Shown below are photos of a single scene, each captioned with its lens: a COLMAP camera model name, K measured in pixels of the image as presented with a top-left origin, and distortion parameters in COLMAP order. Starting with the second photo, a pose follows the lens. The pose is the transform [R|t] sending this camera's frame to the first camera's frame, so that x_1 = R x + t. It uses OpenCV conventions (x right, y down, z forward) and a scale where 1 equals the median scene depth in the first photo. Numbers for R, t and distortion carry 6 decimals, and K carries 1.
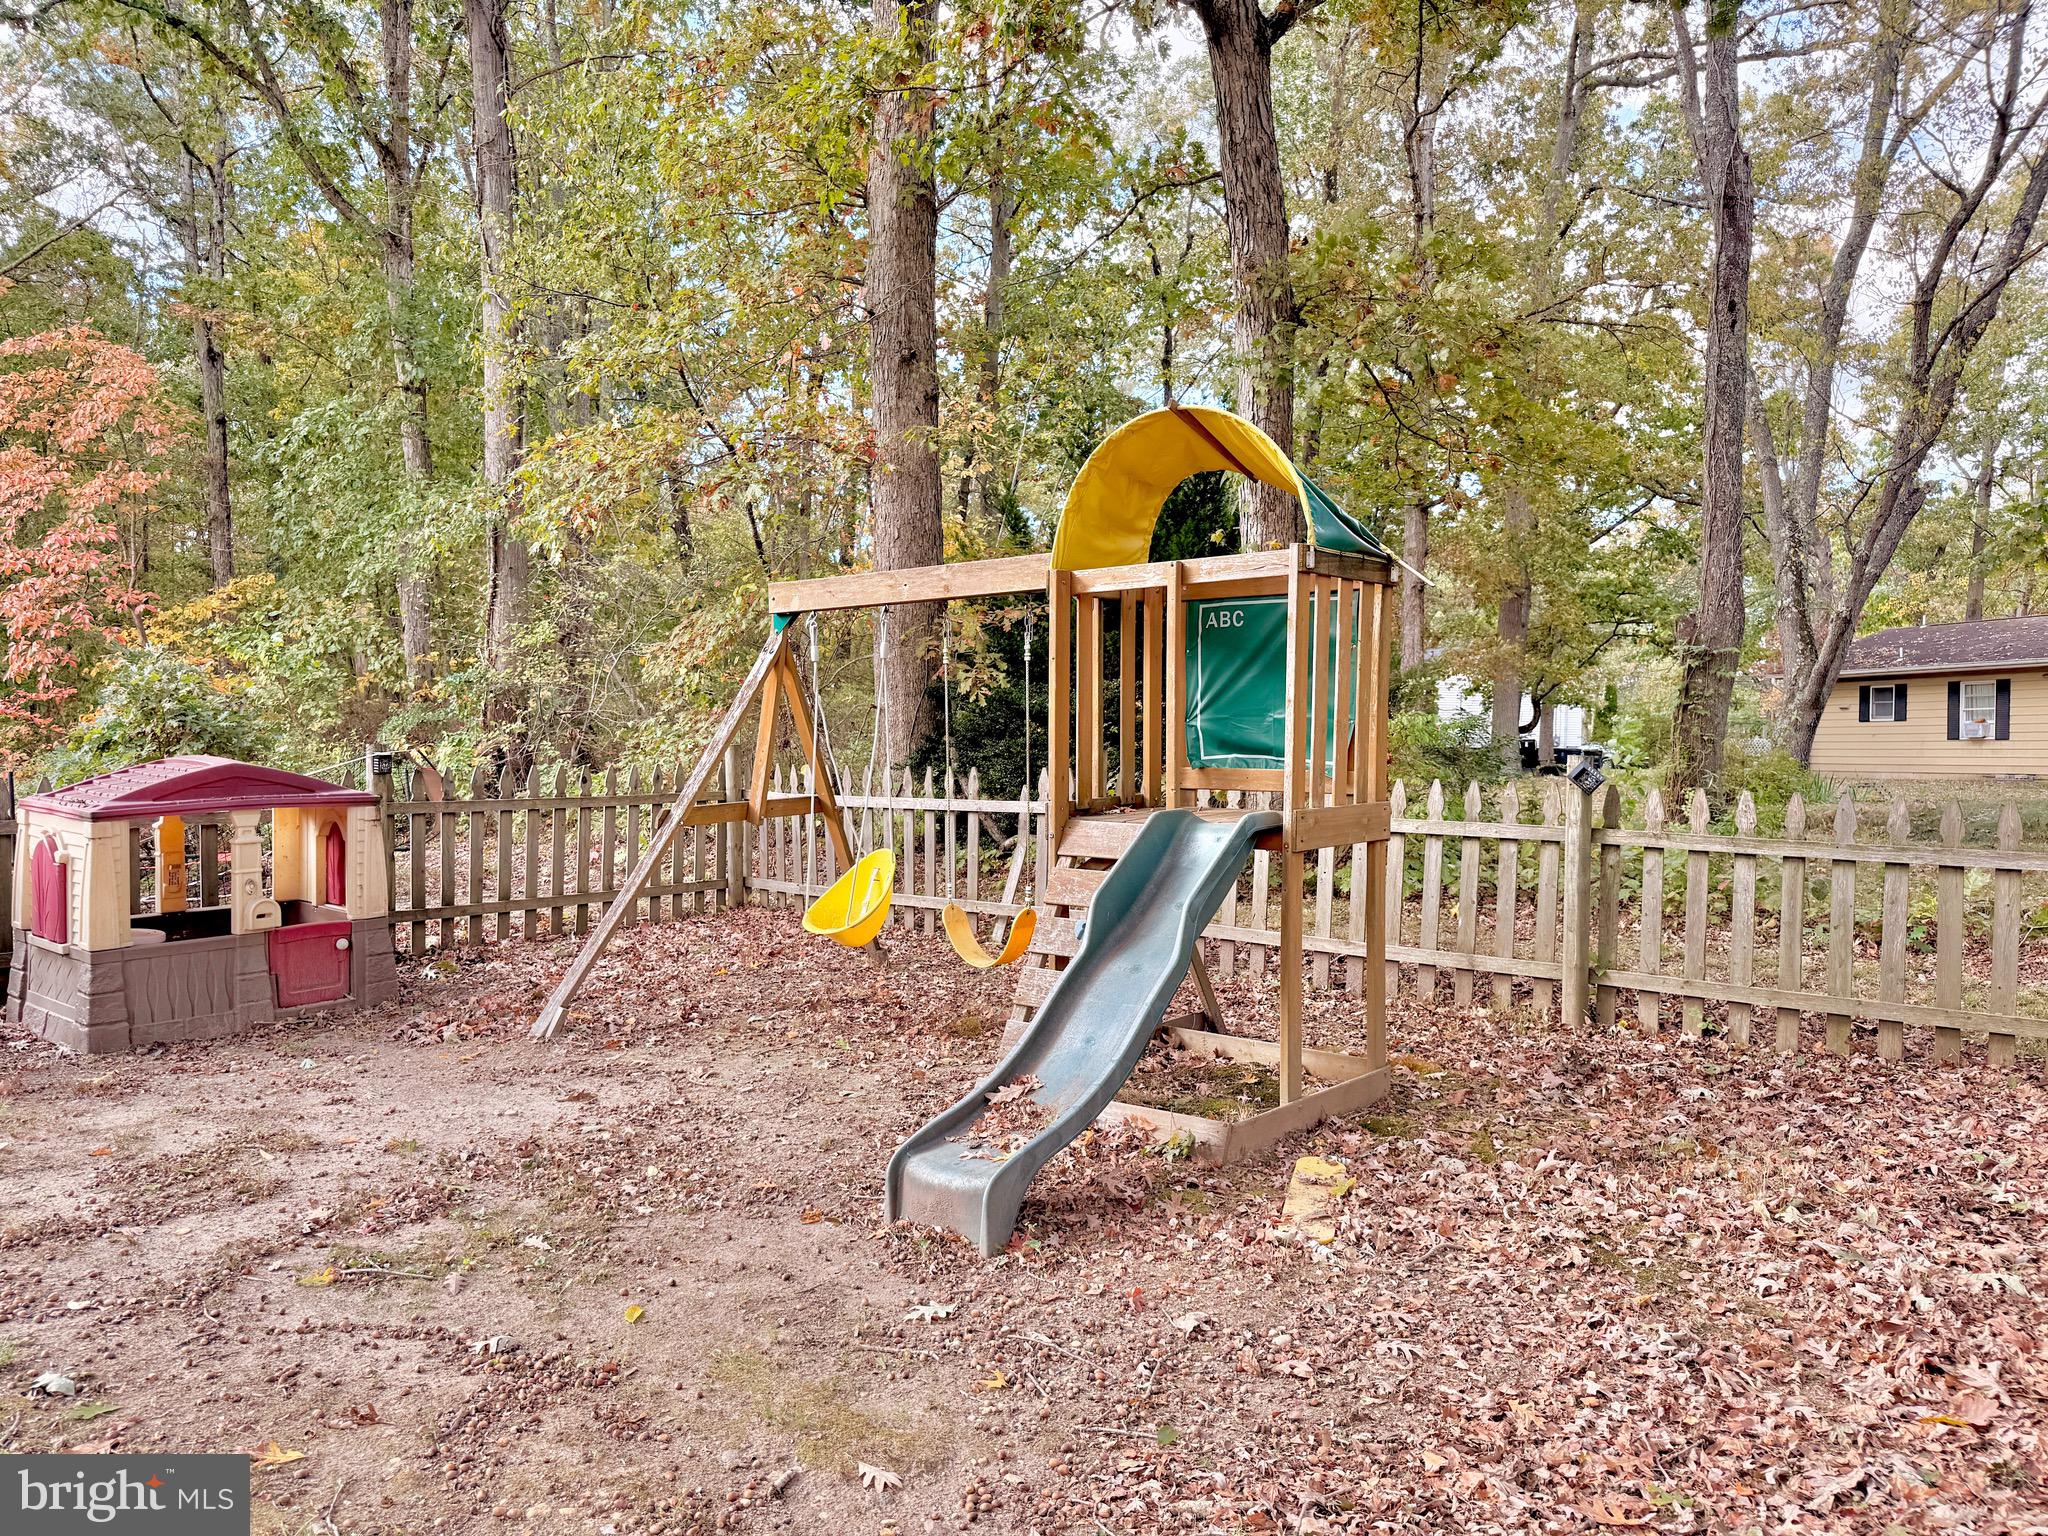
lens RADIAL K [[1435.5, 0, 1024.5], [0, 1435.5, 768.5], [0, 0, 1]] dist [-0.007334, -0.002560]
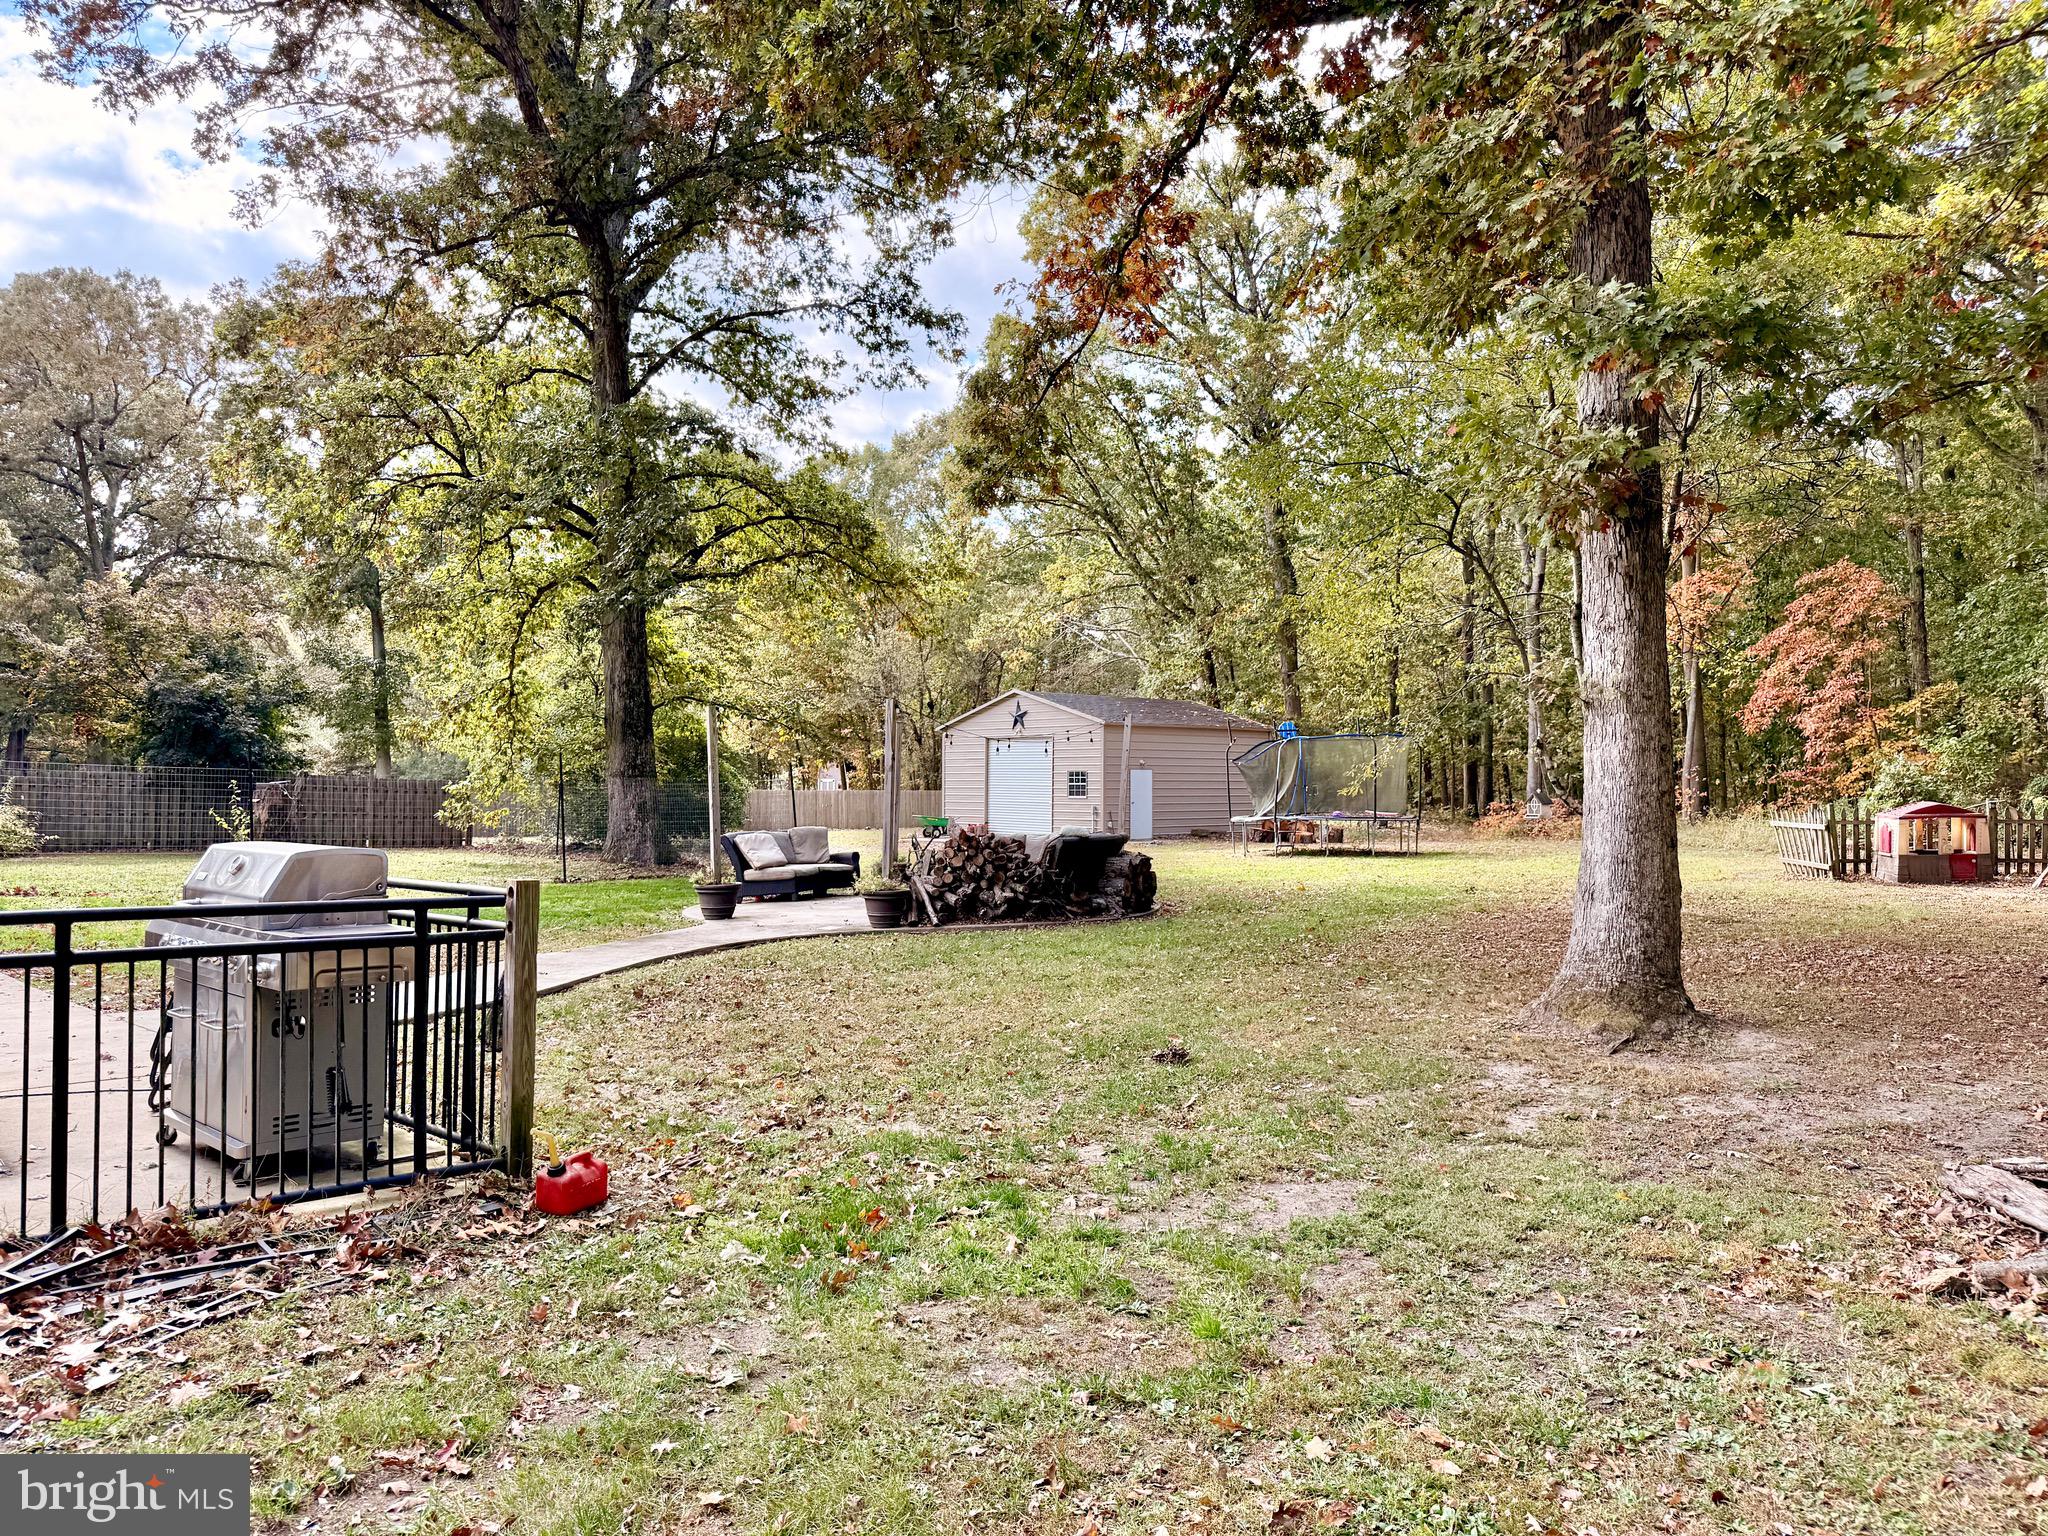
lens RADIAL K [[1435.5, 0, 1023.9], [0, 1435.5, 773.8], [0, 0, 1]] dist [-0.007334, -0.002560]
pose [[0.484241, -0.007509, -0.874902, 1.131695], [-0.019186, 0.999632, -0.019198, 0.026004], [0.874724, 0.026082, 0.483919, -2.107784]]
